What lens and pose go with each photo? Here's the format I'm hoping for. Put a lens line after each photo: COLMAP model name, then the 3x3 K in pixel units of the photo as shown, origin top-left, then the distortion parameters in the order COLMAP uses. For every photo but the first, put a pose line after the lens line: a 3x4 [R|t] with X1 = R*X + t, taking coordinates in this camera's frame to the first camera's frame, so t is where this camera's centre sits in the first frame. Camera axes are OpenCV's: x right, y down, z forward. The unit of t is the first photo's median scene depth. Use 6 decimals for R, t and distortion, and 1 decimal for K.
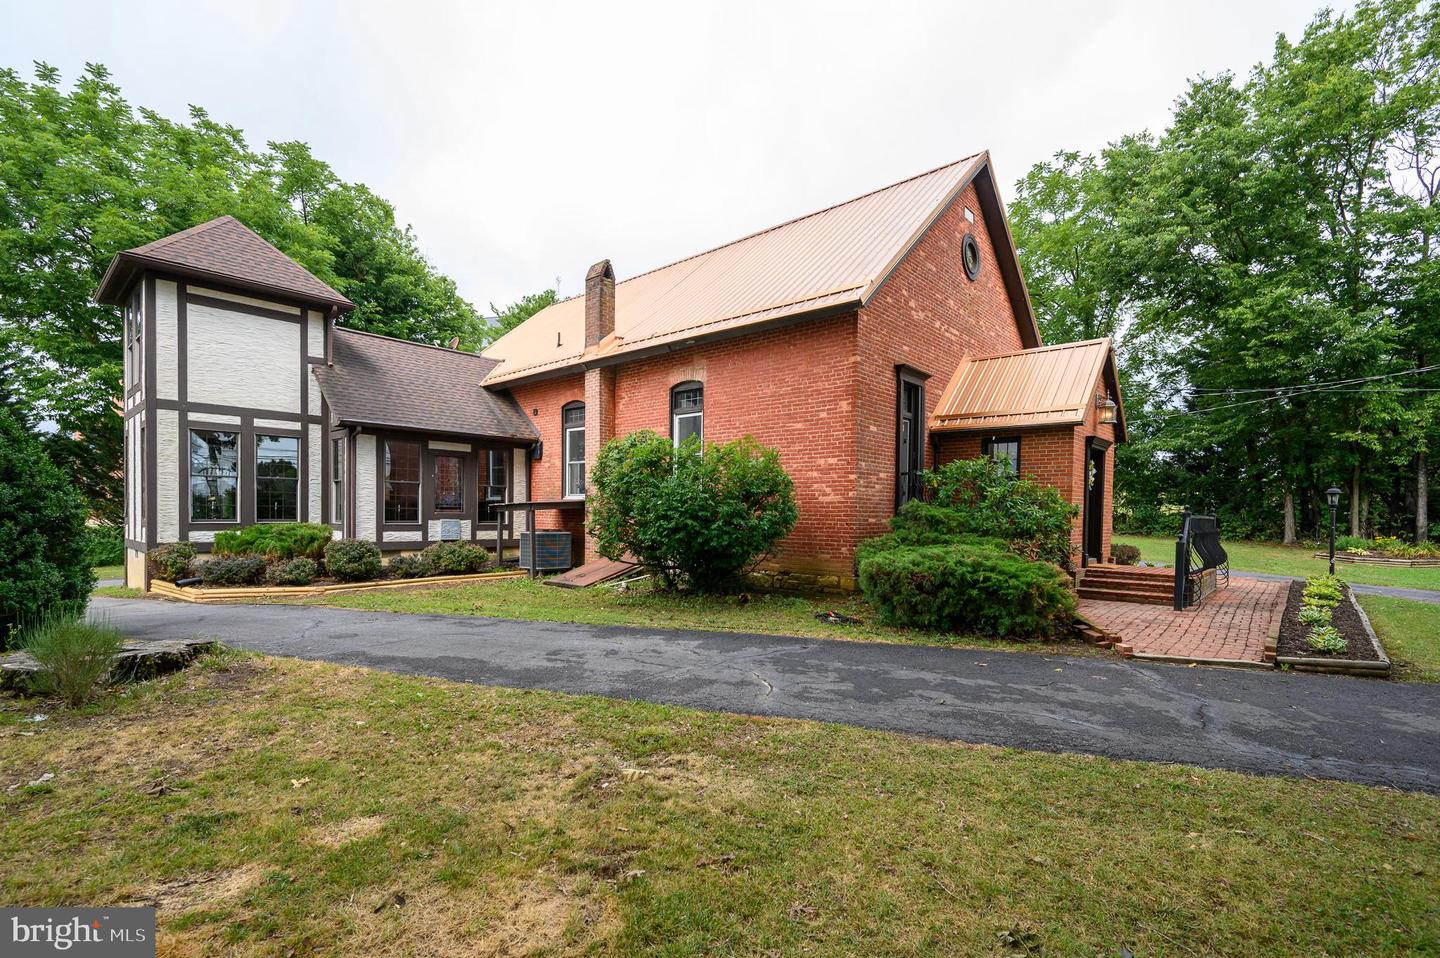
lens RADIAL K [[630.2, 0, 711.0], [0, 630.2, 488.5], [0, 0, 1]] dist [-0.001725, -0.000479]
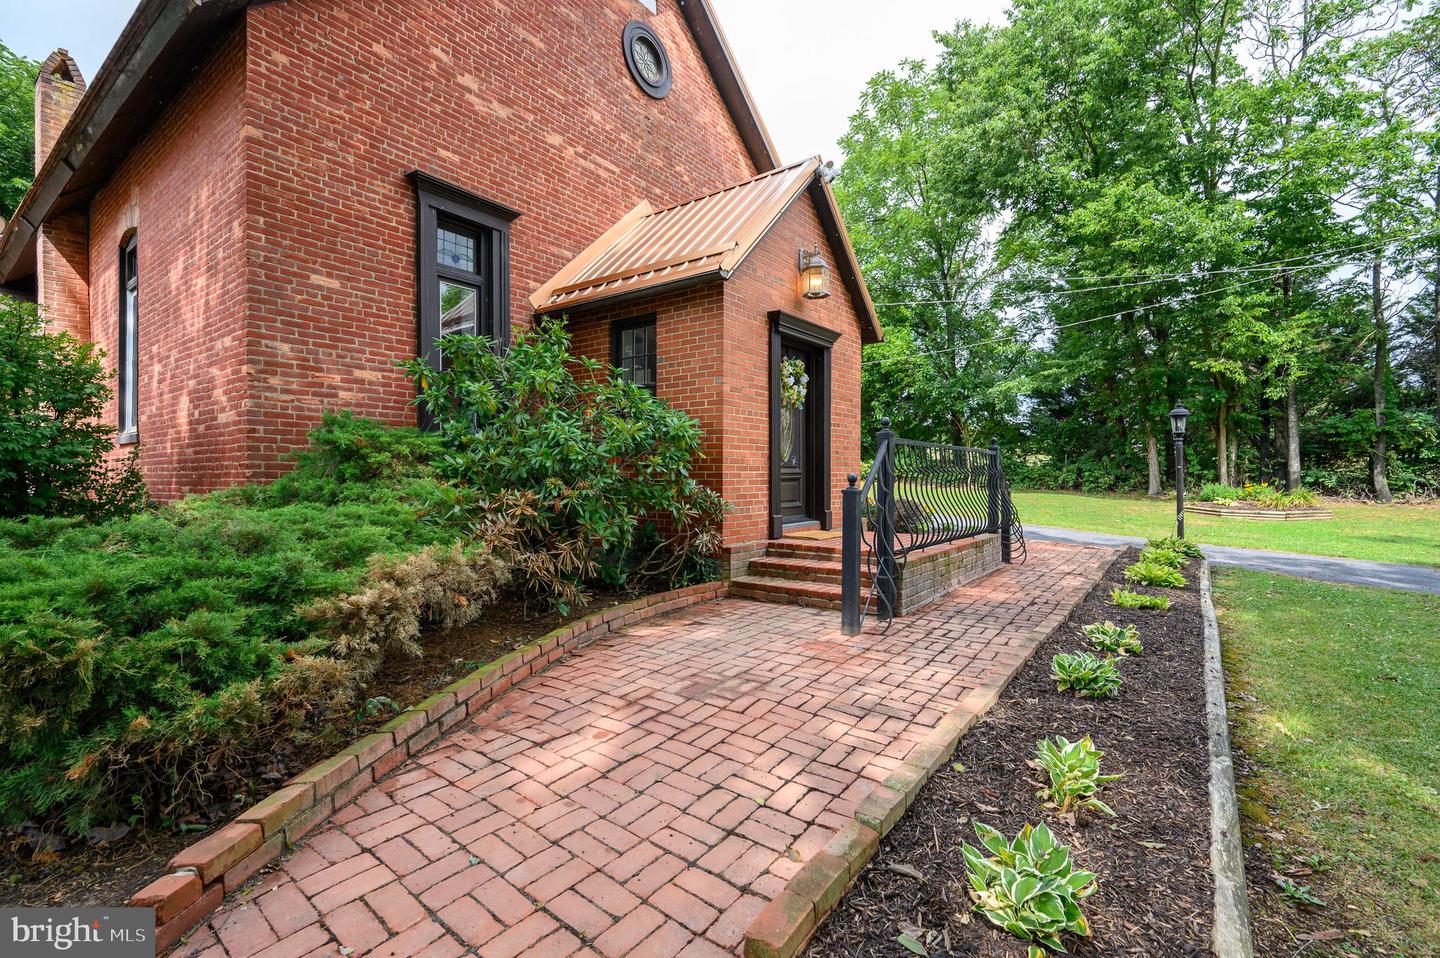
lens RADIAL K [[598.2, 0, 716.5], [0, 598.2, 436.9], [0, 0, 1]] dist [-0.000142, -0.000052]
pose [[0.996357, -0.010832, 0.084592, 0.271401], [0.013314, 0.999496, -0.028826, 0.025714], [-0.084237, 0.029847, 0.995999, 0.247748]]
